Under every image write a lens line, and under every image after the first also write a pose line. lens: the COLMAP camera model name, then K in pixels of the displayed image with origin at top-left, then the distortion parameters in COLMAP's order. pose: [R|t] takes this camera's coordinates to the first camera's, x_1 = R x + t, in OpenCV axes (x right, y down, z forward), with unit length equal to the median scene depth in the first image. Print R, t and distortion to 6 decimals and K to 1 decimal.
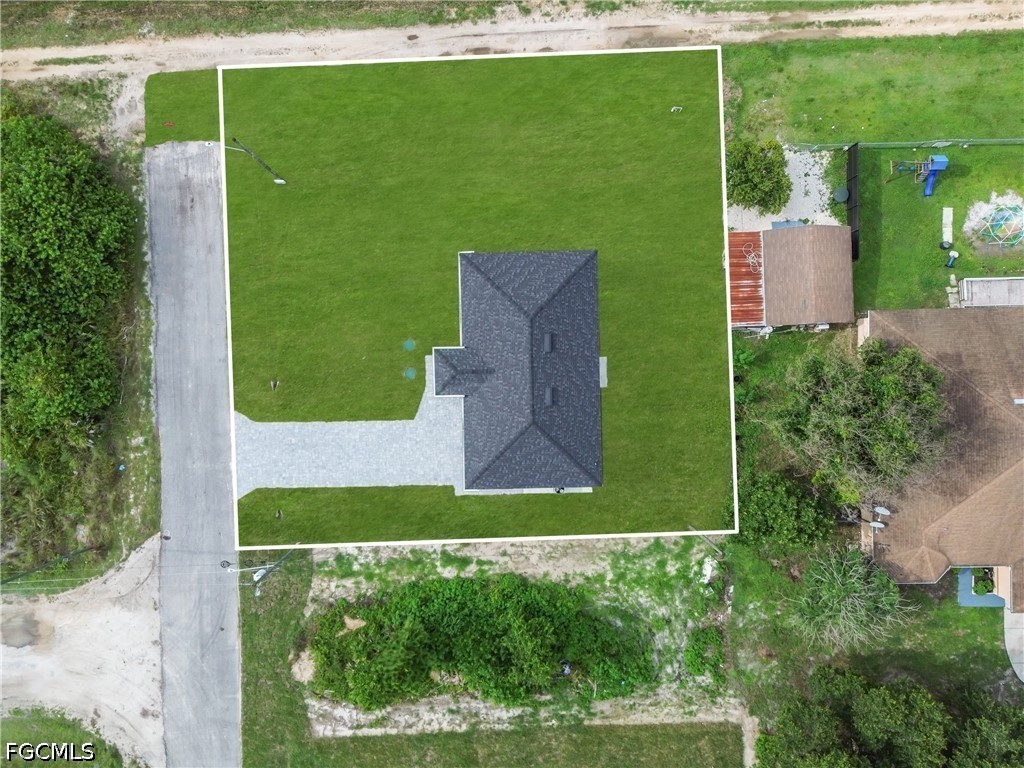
lens RADIAL K [[721.6, 0, 511.1], [0, 721.6, 379.4], [0, 0, 1]] dist [0.066218, -0.059573]
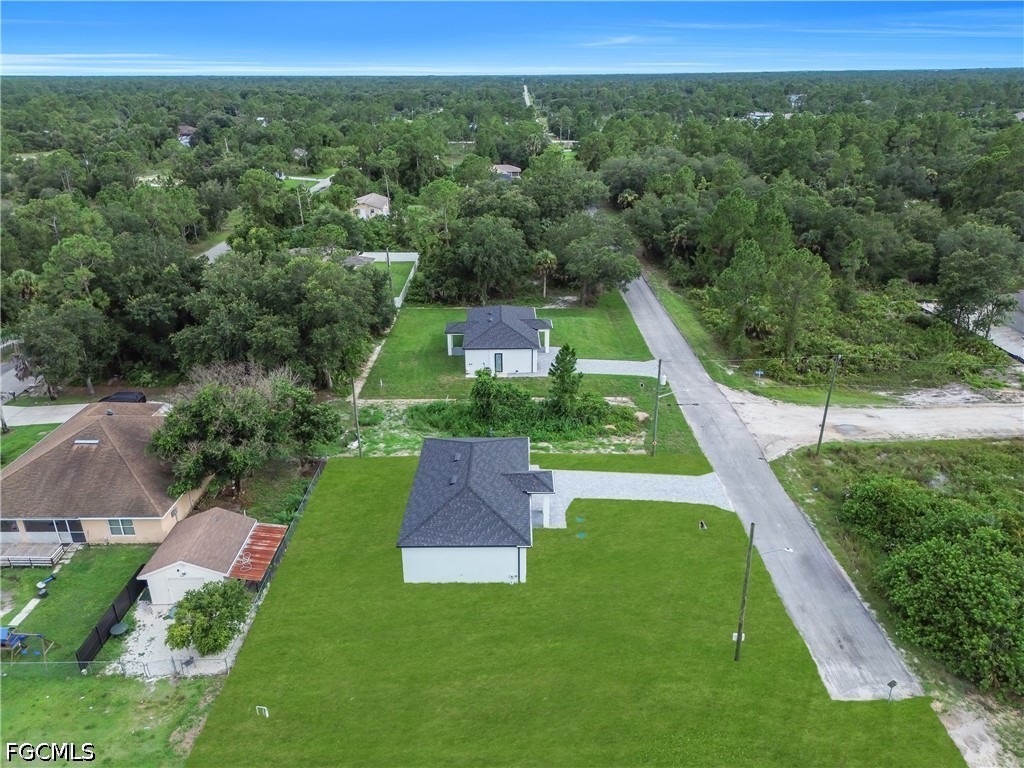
lens RADIAL K [[716.8, 0, 512.0], [0, 716.8, 384.0], [0, 0, 1]] dist [0.080052, -0.078620]
pose [[-0.999326, 0.007687, 0.035899, -0.075384], [0.029744, -0.403680, 0.914417, -0.927191], [0.021521, 0.914868, 0.403179, 0.349696]]
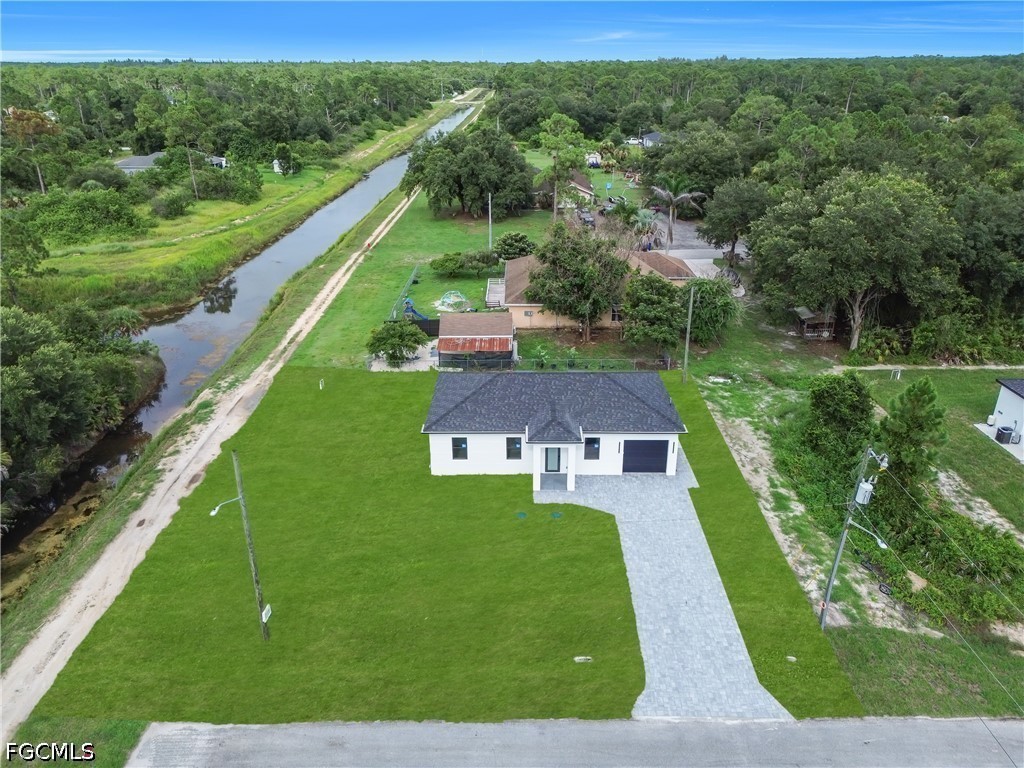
lens RADIAL K [[721.6, 0, 511.1], [0, 721.6, 379.4], [0, 0, 1]] dist [0.066218, -0.059573]
pose [[0.031039, -0.387214, 0.921467, -0.802615], [0.999373, -0.003675, -0.035207, -0.028742], [0.017019, 0.921982, 0.386858, 0.542447]]
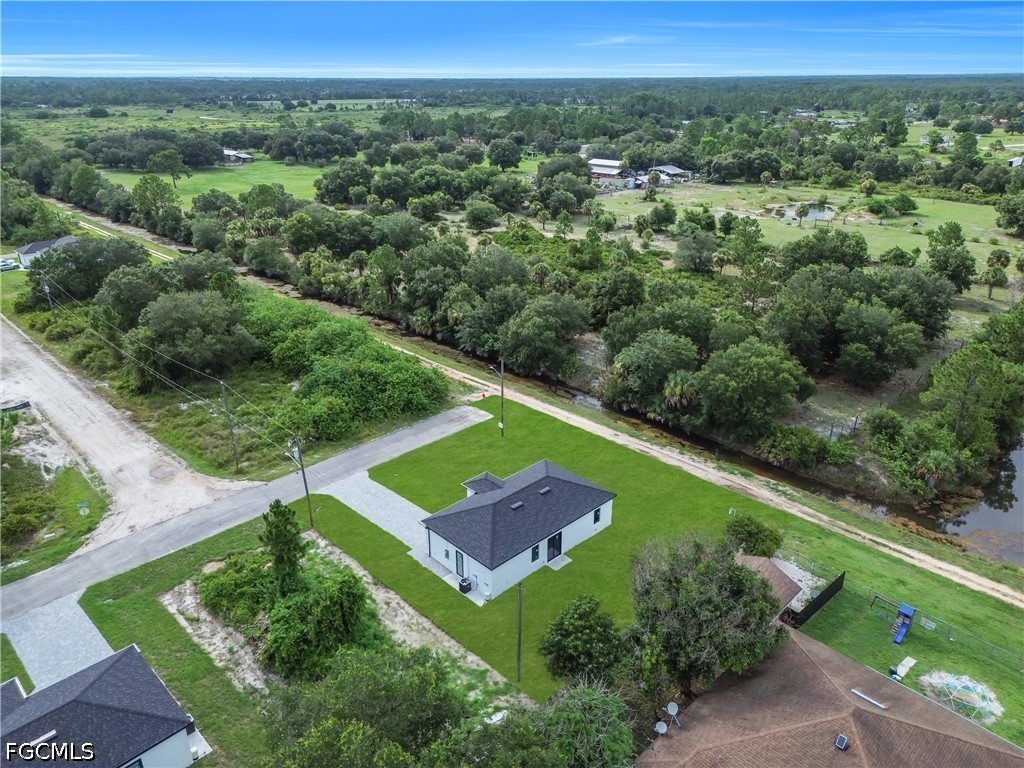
lens RADIAL K [[721.6, 0, 511.1], [0, 721.6, 379.4], [0, 0, 1]] dist [0.066218, -0.059573]
pose [[0.679153, 0.292772, -0.673079, 0.779237], [-0.733848, 0.252418, -0.630676, 0.724434], [-0.014747, 0.922264, 0.386280, 0.239722]]
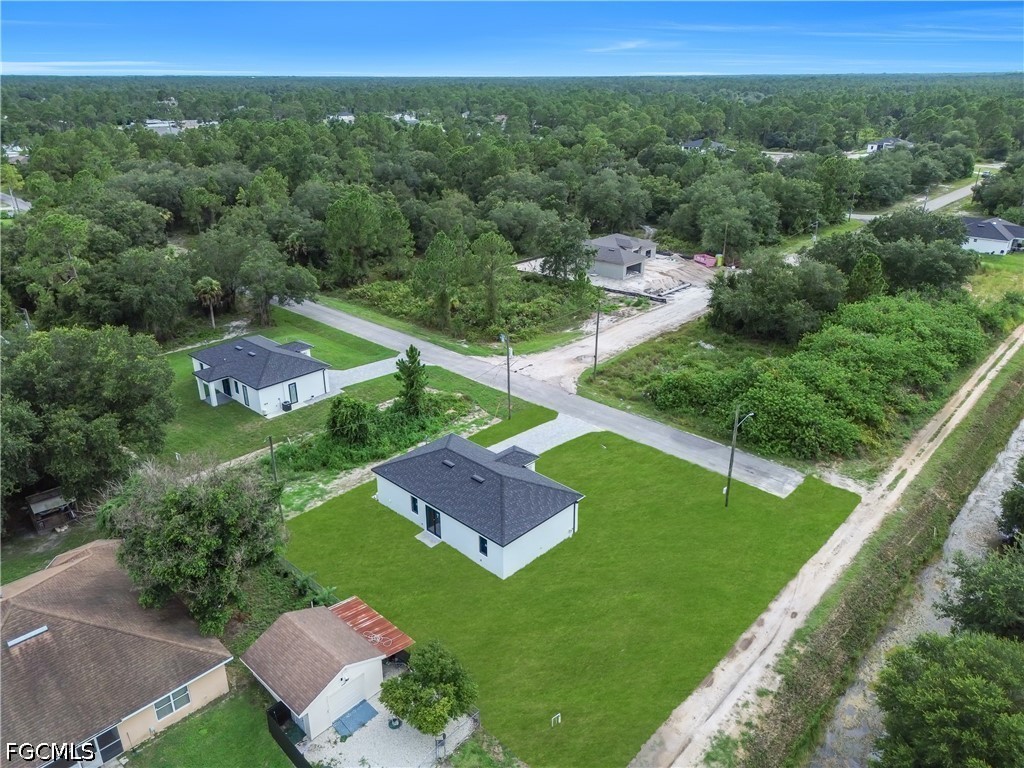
lens RADIAL K [[716.8, 0, 512.0], [0, 716.8, 384.0], [0, 0, 1]] dist [0.080052, -0.078620]
pose [[-0.708929, 0.290390, -0.642724, 0.661380], [-0.705265, -0.285875, 0.648750, -0.739000], [0.004651, 0.913208, 0.407467, 0.319434]]
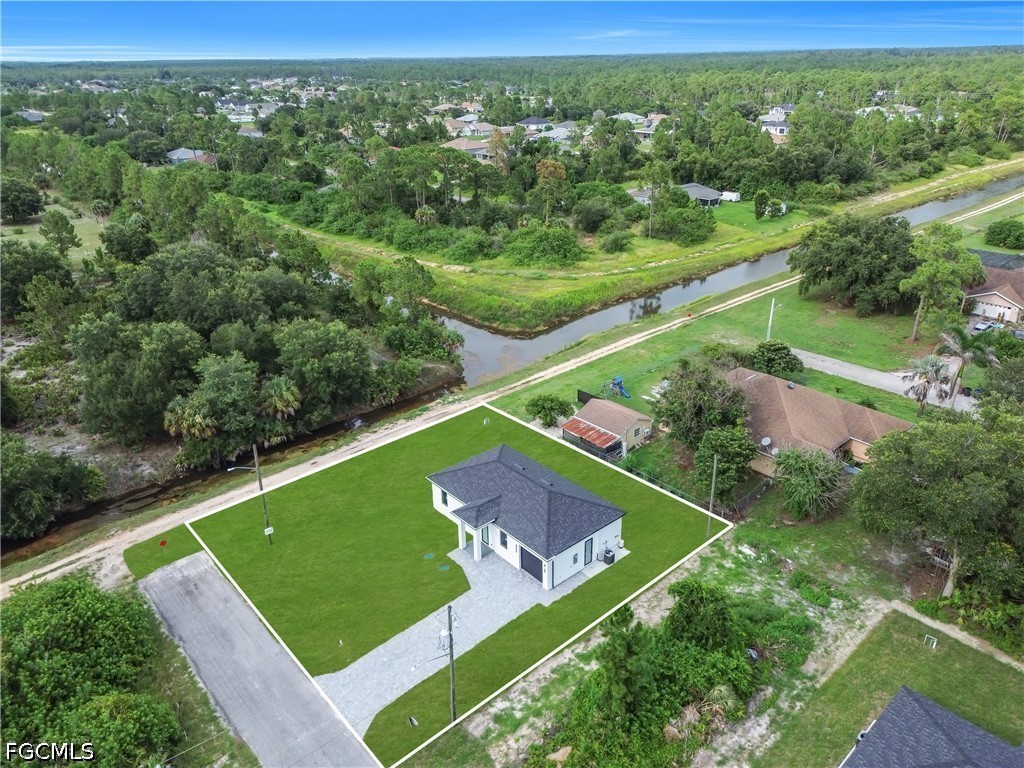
lens RADIAL K [[716.8, 0, 512.0], [0, 716.8, 384.0], [0, 0, 1]] dist [0.080052, -0.078620]
pose [[0.767005, -0.263807, 0.584901, -0.633541], [0.641523, 0.297780, -0.706948, 0.761719], [0.012326, 0.917460, 0.397637, 0.279129]]
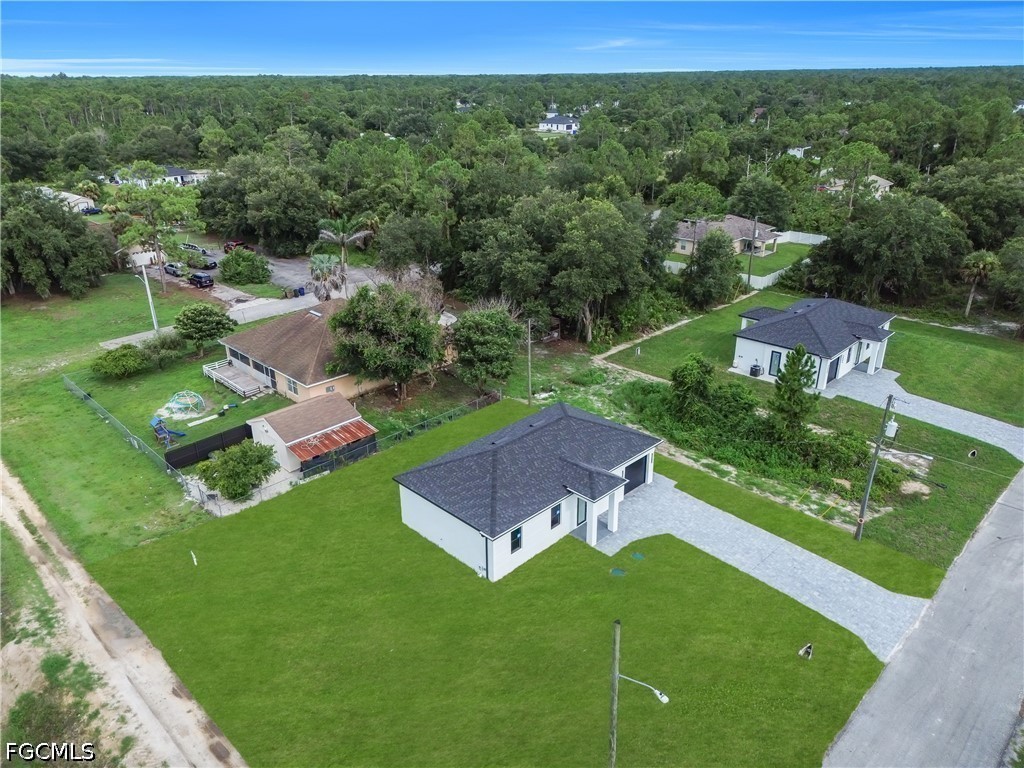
lens RADIAL K [[721.6, 0, 511.1], [0, 721.6, 379.4], [0, 0, 1]] dist [0.066218, -0.059573]
pose [[-0.688612, -0.261498, 0.676337, -0.537150], [0.724588, -0.284178, 0.627865, -0.565665], [0.028014, 0.922422, 0.385167, 0.481073]]
